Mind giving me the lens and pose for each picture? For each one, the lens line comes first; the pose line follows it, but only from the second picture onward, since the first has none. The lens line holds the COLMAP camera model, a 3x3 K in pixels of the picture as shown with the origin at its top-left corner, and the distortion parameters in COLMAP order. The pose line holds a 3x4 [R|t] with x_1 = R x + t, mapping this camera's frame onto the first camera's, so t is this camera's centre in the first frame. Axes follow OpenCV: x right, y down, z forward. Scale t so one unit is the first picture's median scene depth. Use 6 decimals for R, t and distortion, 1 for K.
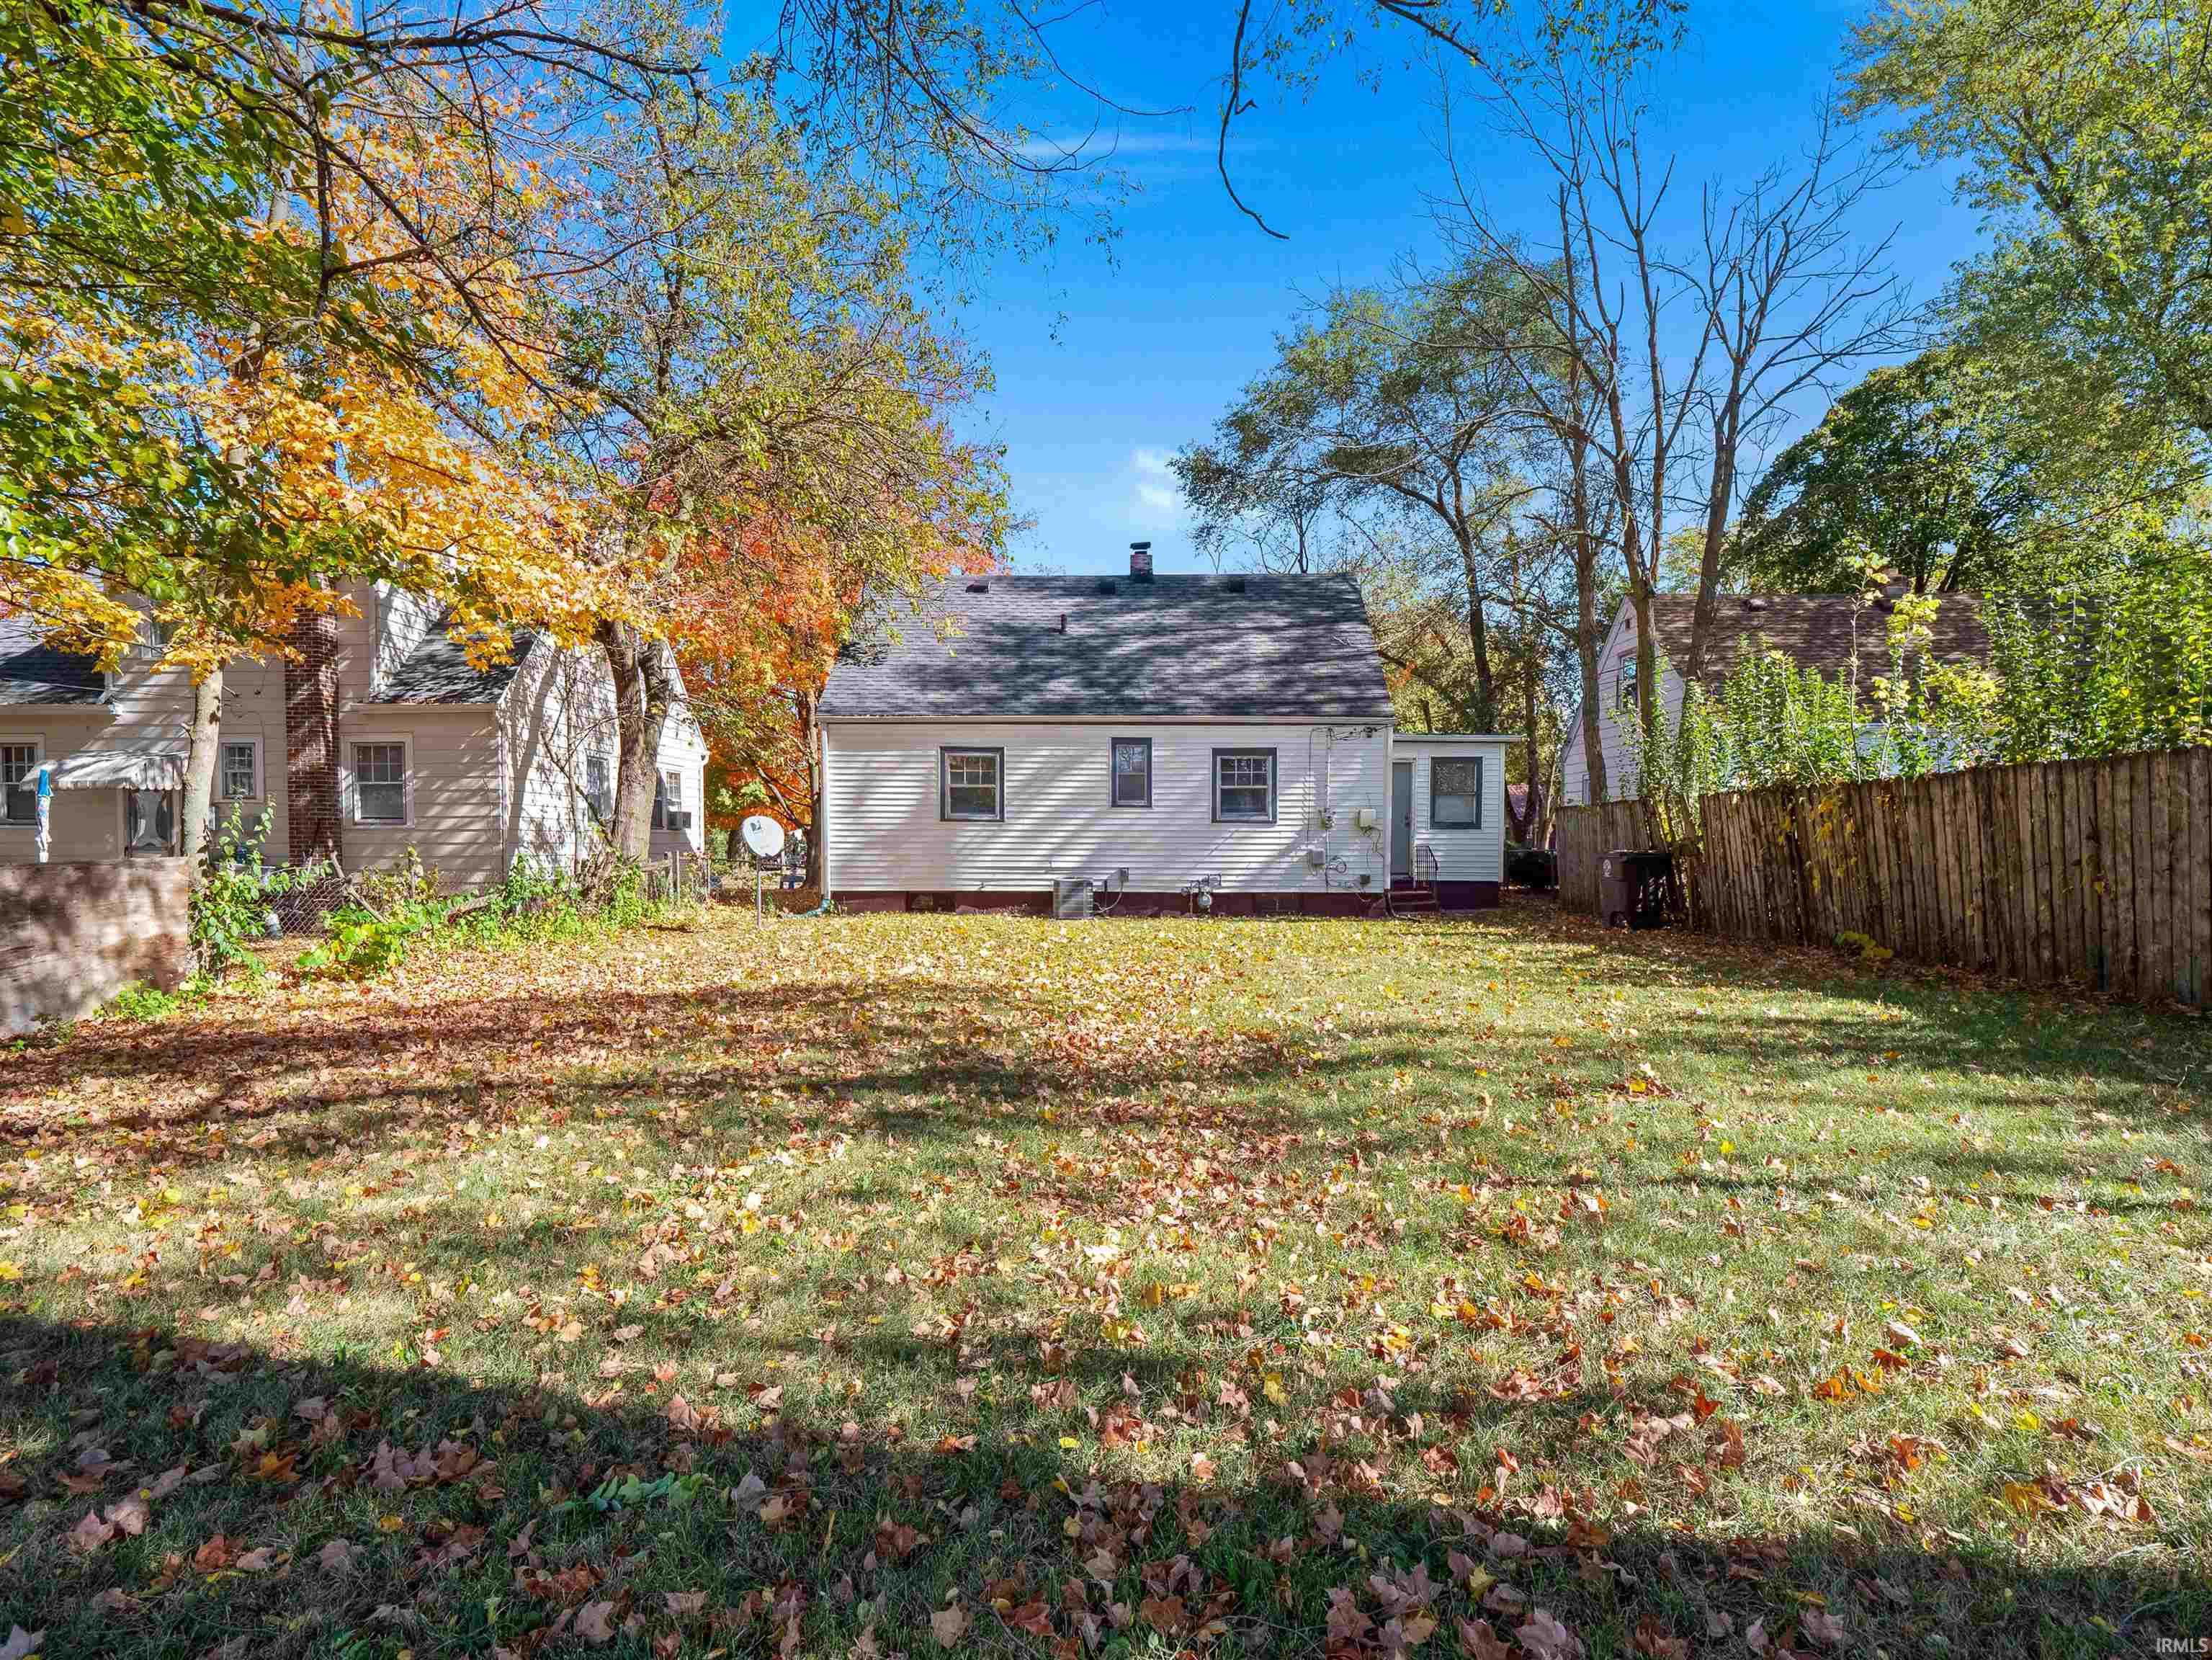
lens RADIAL K [[1091.6, 0, 1108.4], [0, 1091.6, 830.0], [0, 0, 1]] dist [-0.002421, -0.003108]
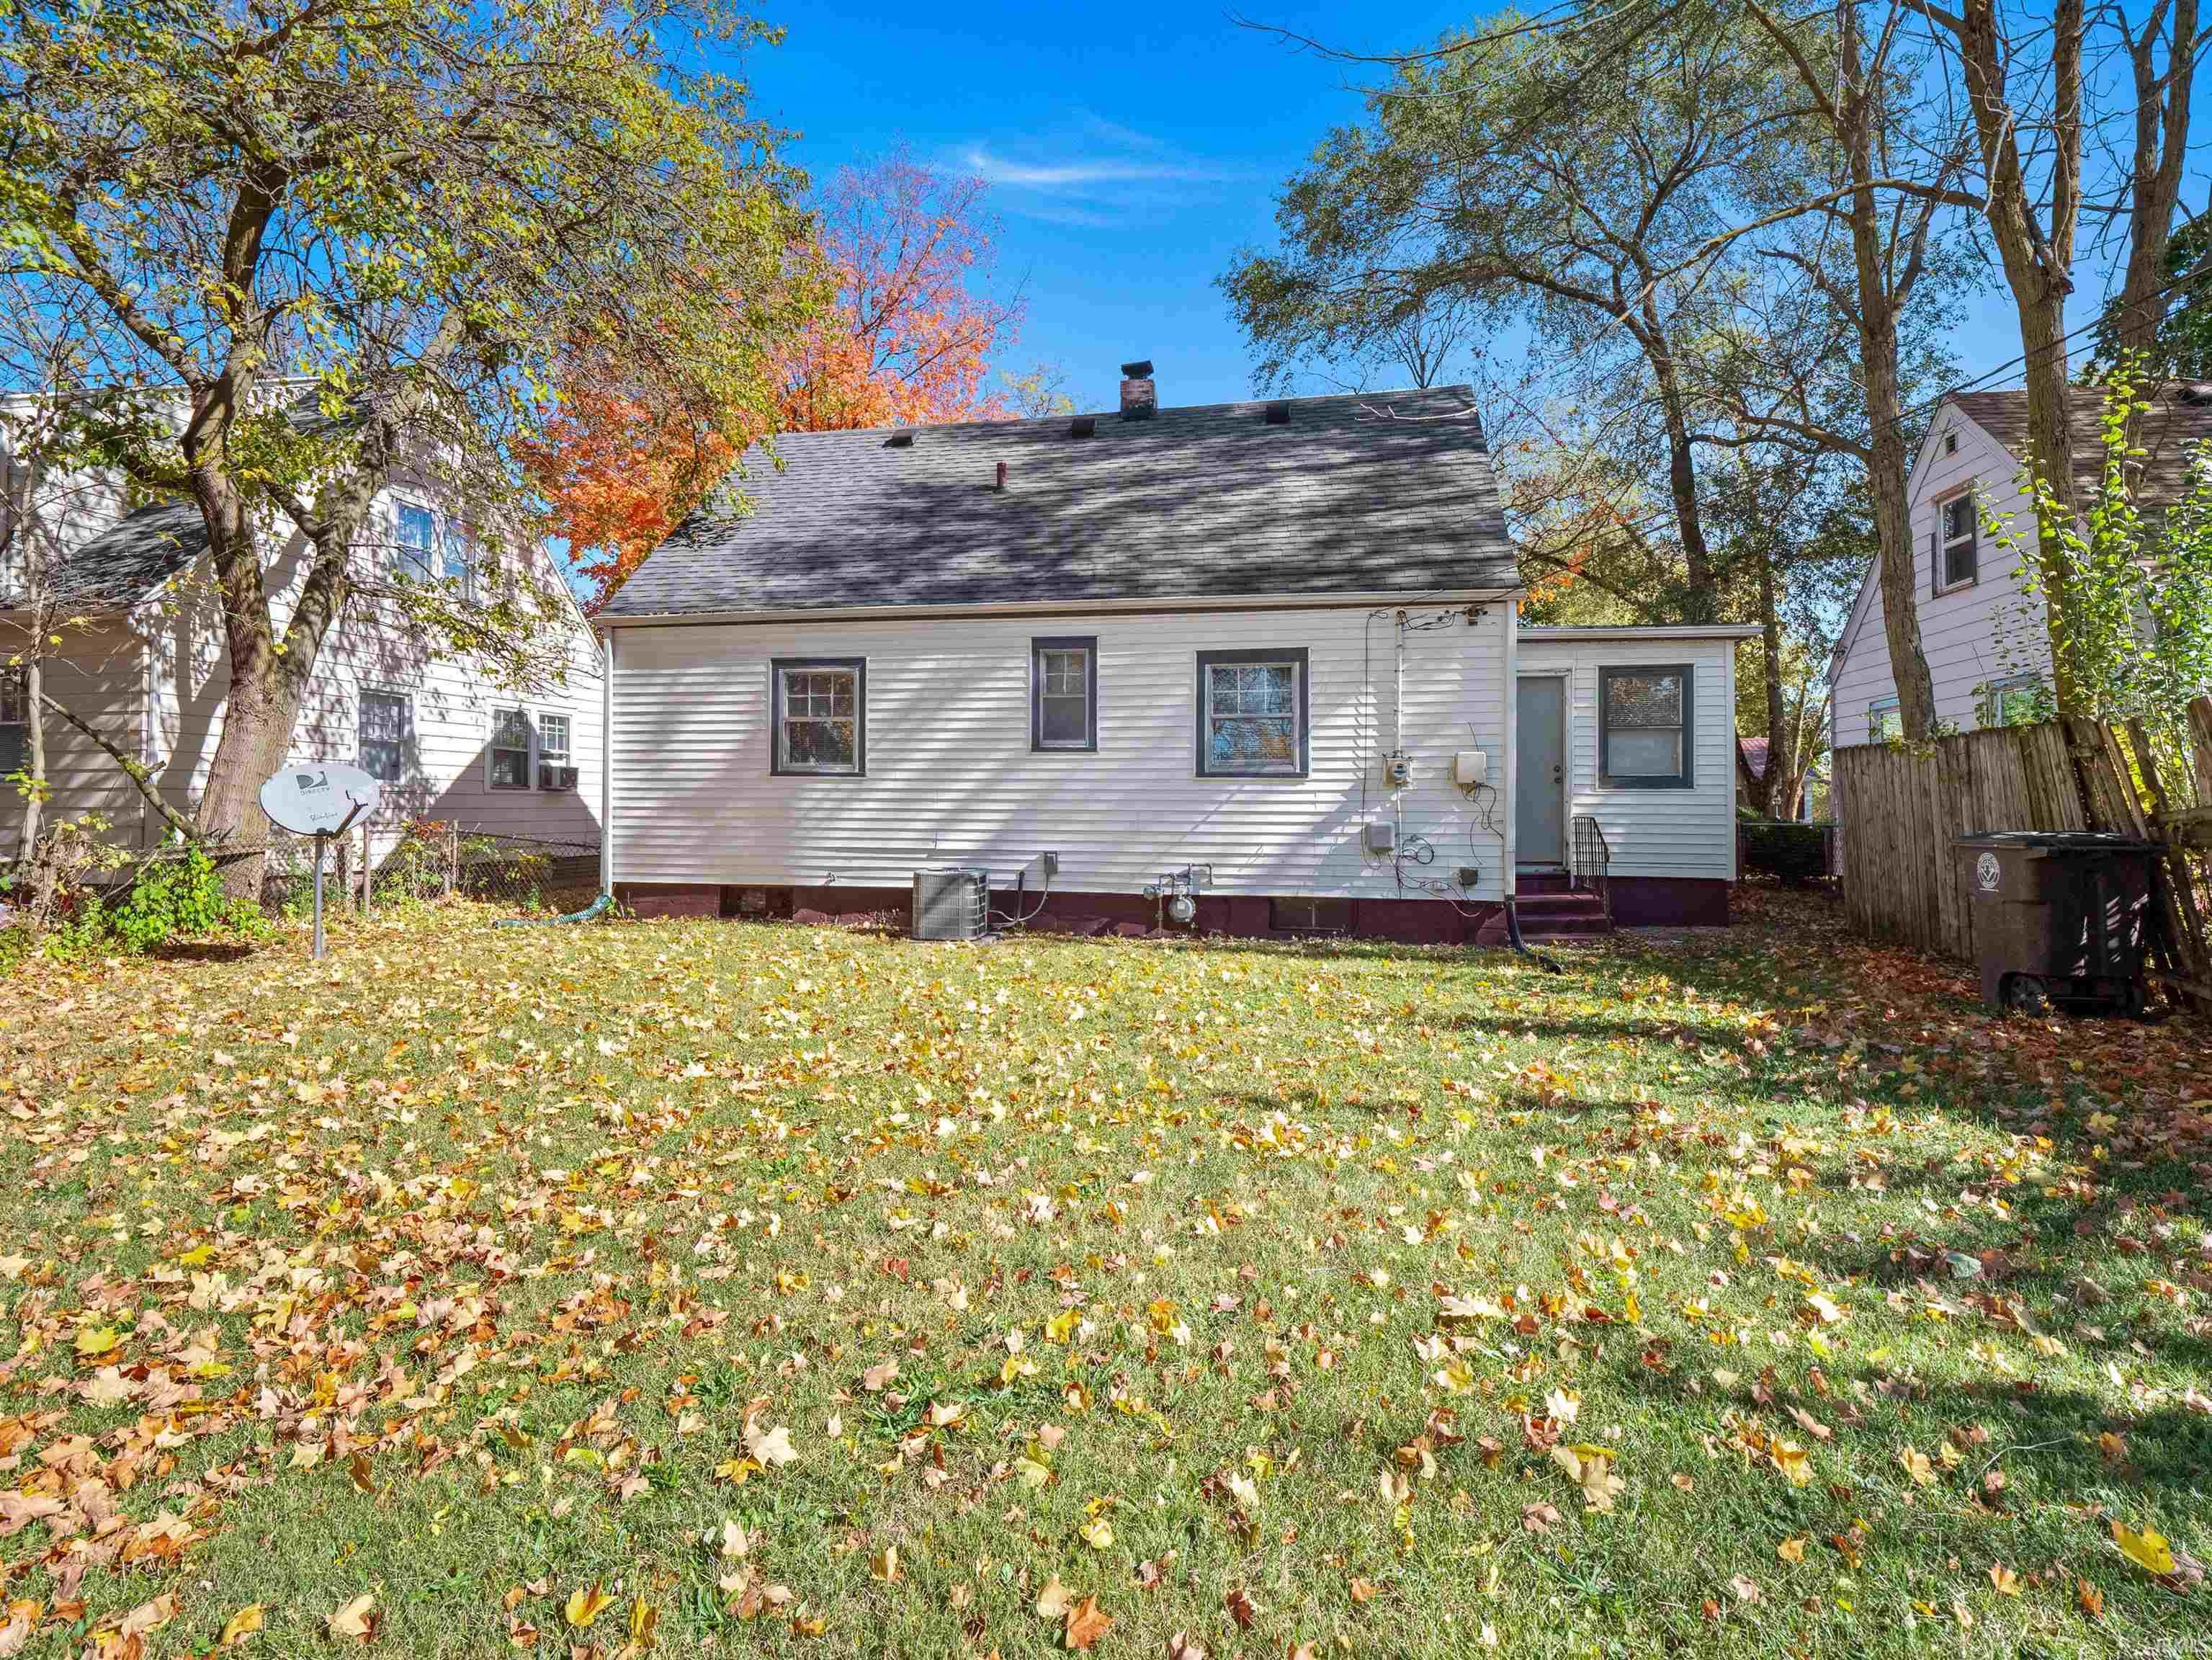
lens RADIAL K [[1091.6, 0, 1095.7], [0, 1091.6, 750.3], [0, 0, 1]] dist [-0.002421, -0.003108]
pose [[0.983643, -0.007312, -0.179983, 0.143019], [-0.000145, 0.999143, -0.041384, 0.003597], [0.180131, 0.040733, 0.982799, 0.398349]]
